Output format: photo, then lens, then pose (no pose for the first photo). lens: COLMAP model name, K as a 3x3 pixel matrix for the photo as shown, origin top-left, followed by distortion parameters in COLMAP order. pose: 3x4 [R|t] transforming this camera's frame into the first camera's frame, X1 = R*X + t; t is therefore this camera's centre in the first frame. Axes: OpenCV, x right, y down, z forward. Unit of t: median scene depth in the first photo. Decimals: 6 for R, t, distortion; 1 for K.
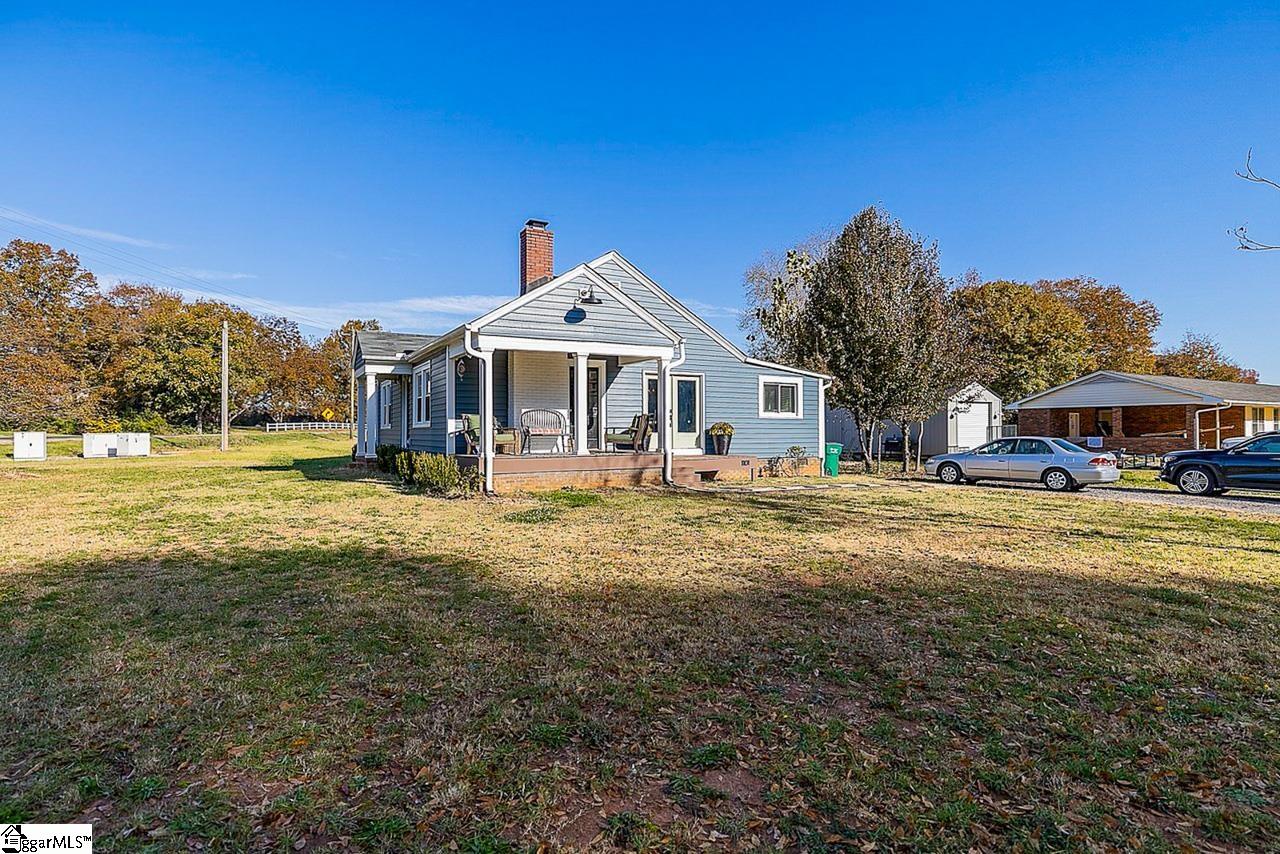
lens RADIAL K [[701.1, 0, 640.3], [0, 701.1, 432.1], [0, 0, 1]] dist [0.003020, 0.000745]
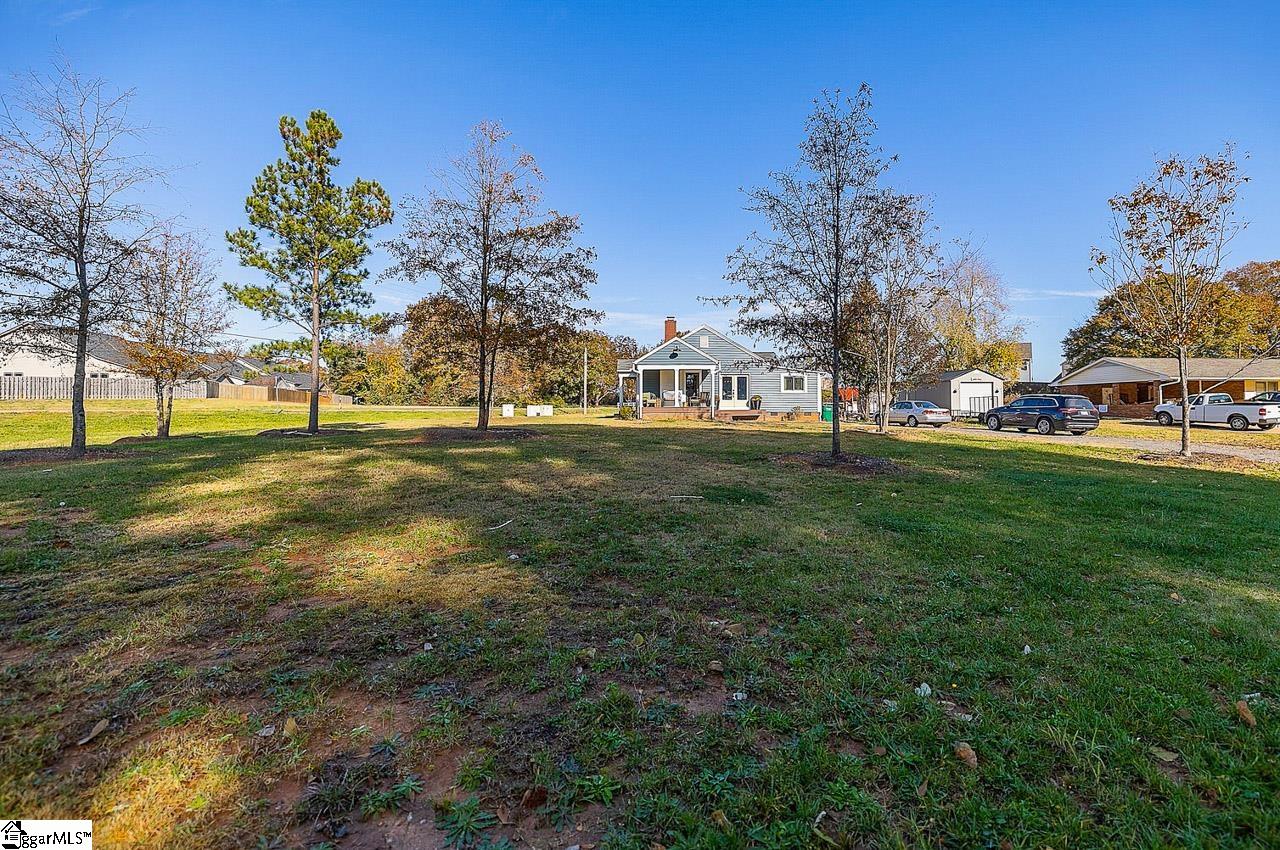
lens RADIAL K [[551.0, 0, 639.4], [0, 551.0, 415.6], [0, 0, 1]] dist [0.000847, 0.000301]
pose [[0.892584, 0.005128, -0.450852, 0.531931], [-0.000750, 0.999951, 0.009887, 0.031679], [0.450880, -0.008487, 0.892544, -0.681795]]
